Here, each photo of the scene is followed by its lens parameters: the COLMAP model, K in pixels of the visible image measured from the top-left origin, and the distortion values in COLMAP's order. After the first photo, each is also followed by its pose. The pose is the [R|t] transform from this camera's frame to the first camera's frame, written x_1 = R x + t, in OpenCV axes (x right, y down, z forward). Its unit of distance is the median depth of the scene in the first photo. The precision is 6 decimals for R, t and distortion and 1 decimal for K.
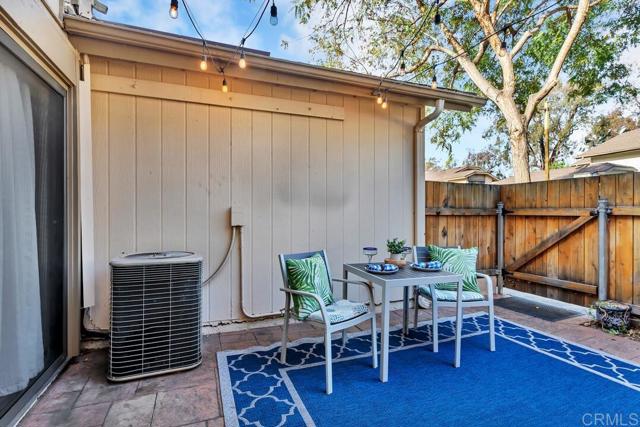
lens RADIAL K [[314.6, 0, 320.0], [0, 314.6, 213.5], [0, 0, 1]] dist [0.003963, 0.000653]
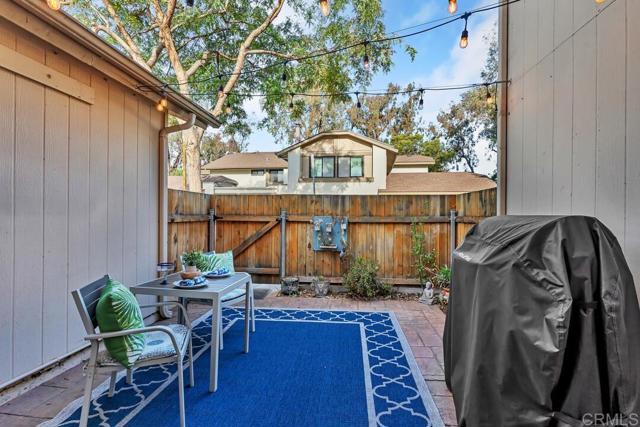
lens RADIAL K [[314.6, 0, 320.0], [0, 314.6, 213.5], [0, 0, 1]] dist [0.003963, 0.000653]
pose [[0.467997, 0.002289, 0.883727, -0.330002], [-0.004593, 0.999989, -0.000158, -0.028683], [-0.883718, -0.003985, 0.468002, 0.129241]]
